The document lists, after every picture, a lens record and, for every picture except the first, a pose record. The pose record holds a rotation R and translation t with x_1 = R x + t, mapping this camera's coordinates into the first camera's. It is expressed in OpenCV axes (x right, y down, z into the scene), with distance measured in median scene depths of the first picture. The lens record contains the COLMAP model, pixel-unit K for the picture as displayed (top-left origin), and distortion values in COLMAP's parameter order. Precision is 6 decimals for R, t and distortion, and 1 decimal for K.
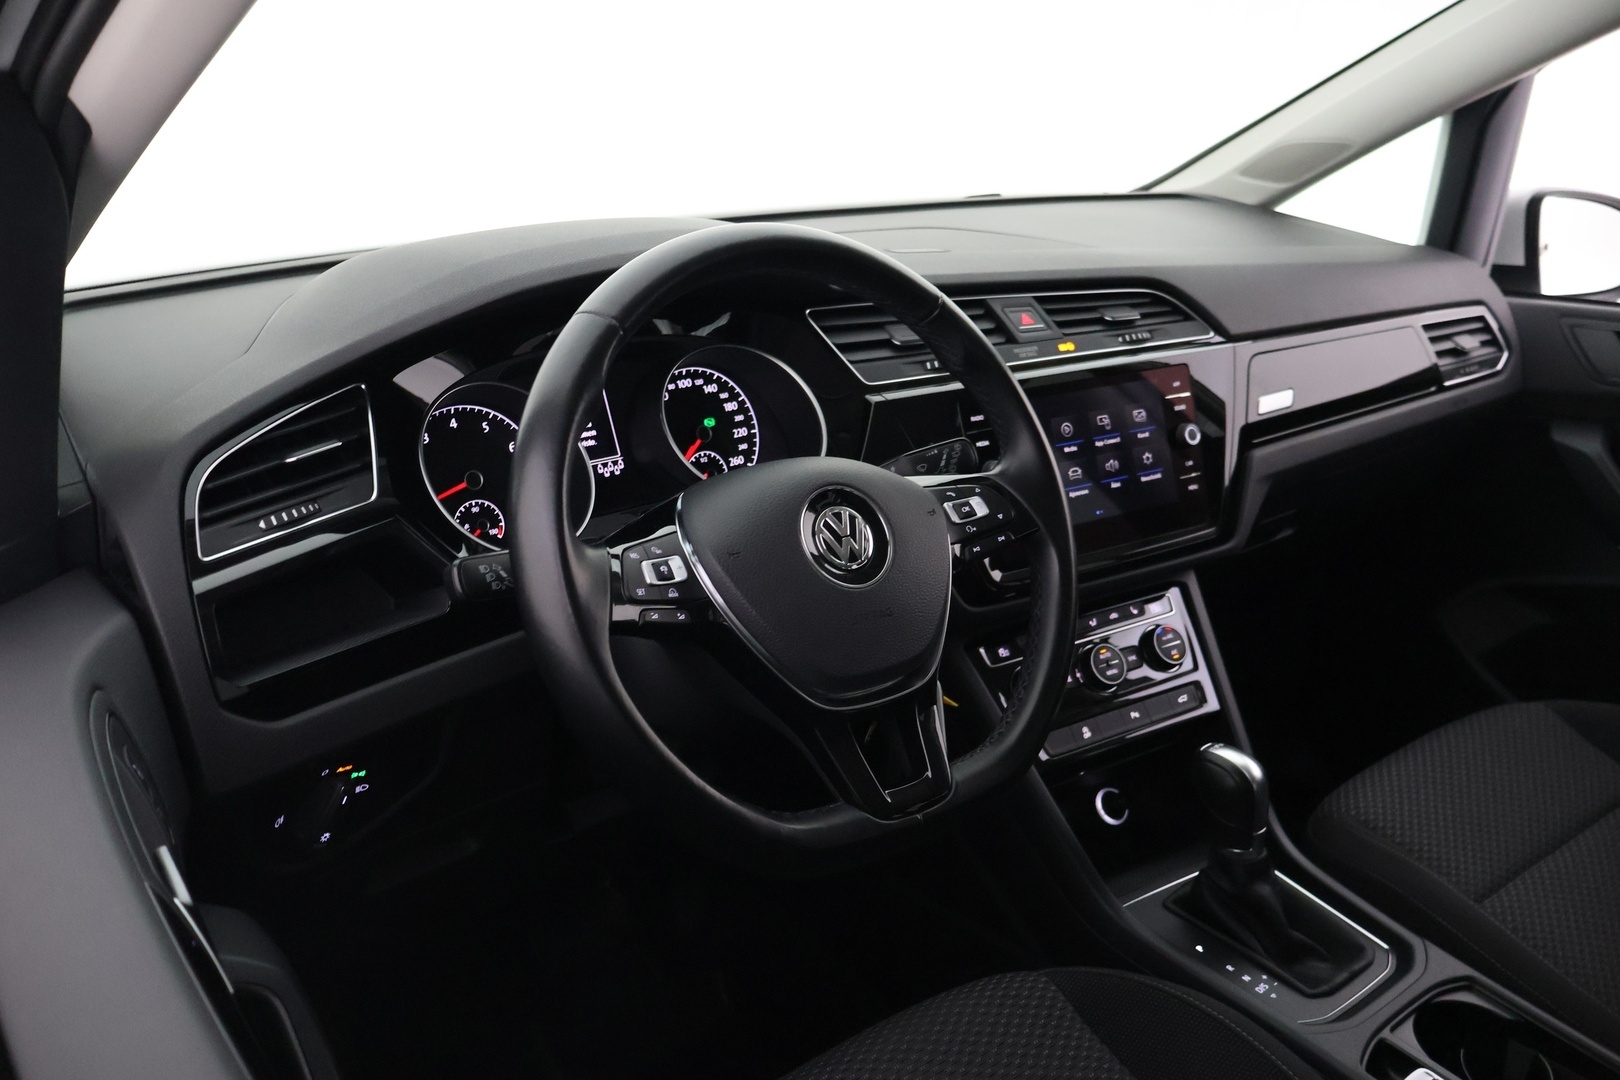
lens RADIAL K [[1336.0, 0, 800.7], [0, 1336.0, 526.3], [0, 0, 1]] dist [-0.007959, -0.004854]
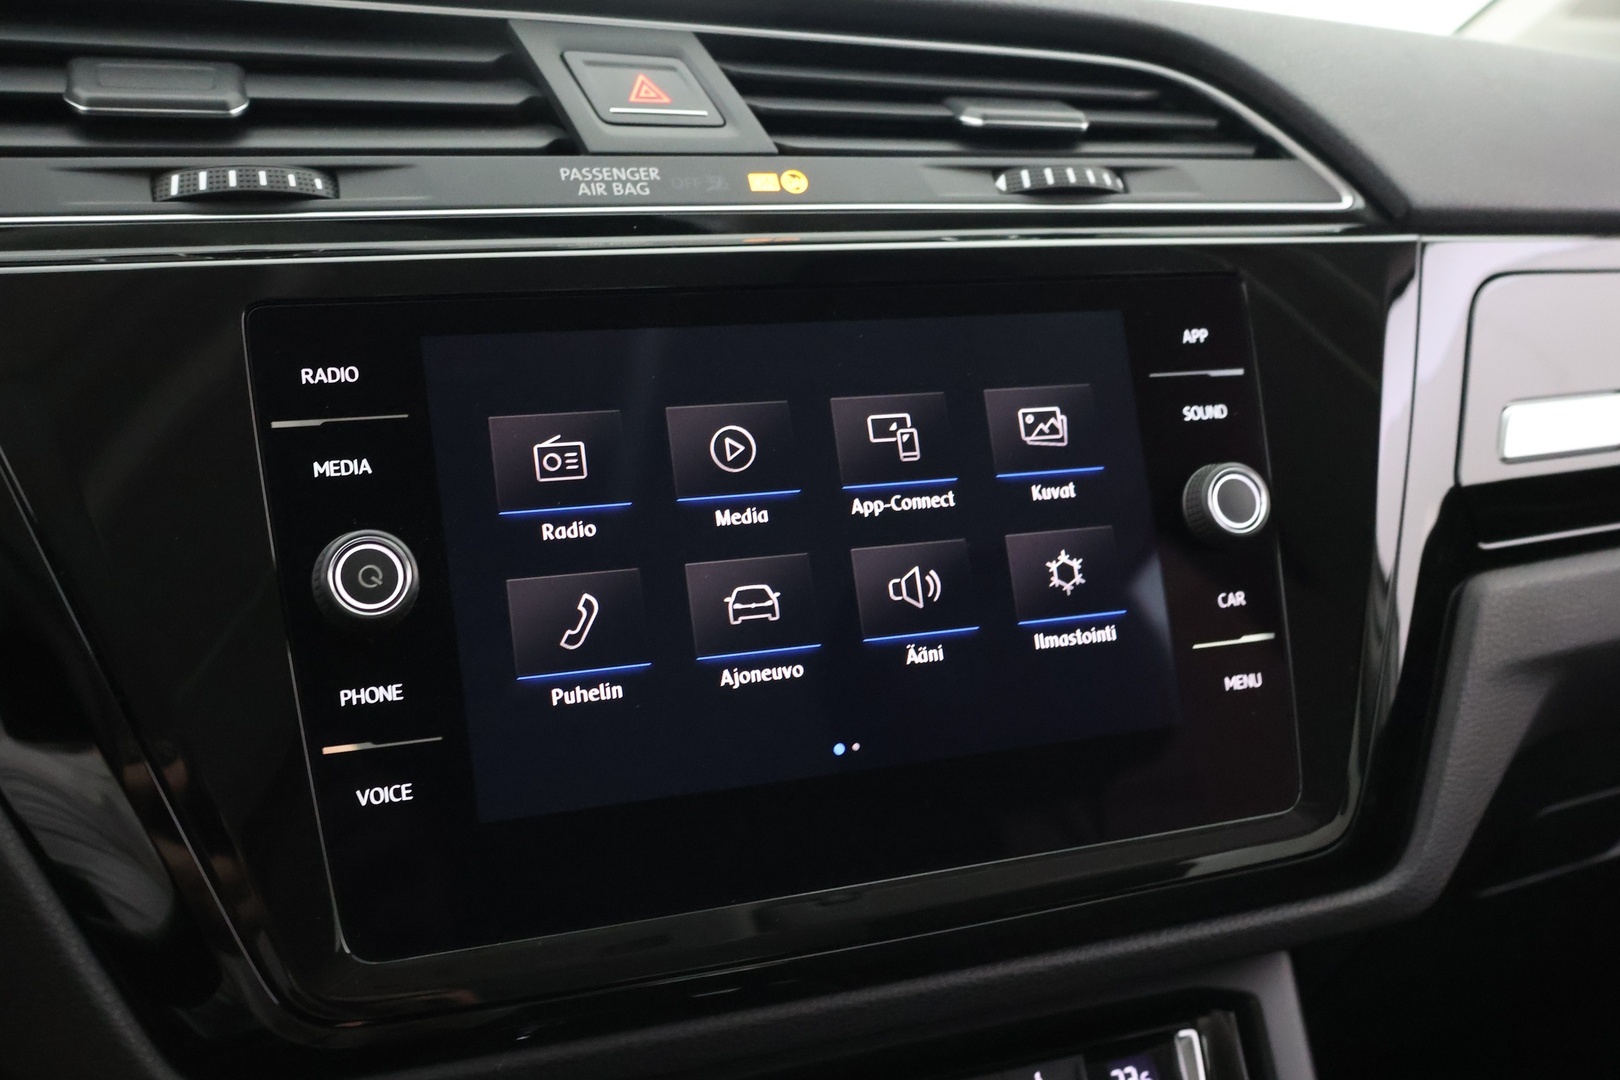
lens RADIAL K [[1671.6, 0, 808.1], [0, 1671.6, 544.7], [0, 0, 1]] dist [-0.006809, 0.000853]
pose [[0.984135, 0.038147, -0.173271, 0.273049], [-0.058346, 0.991878, -0.113020, -0.012797], [0.167553, 0.121337, 0.978368, 0.647759]]
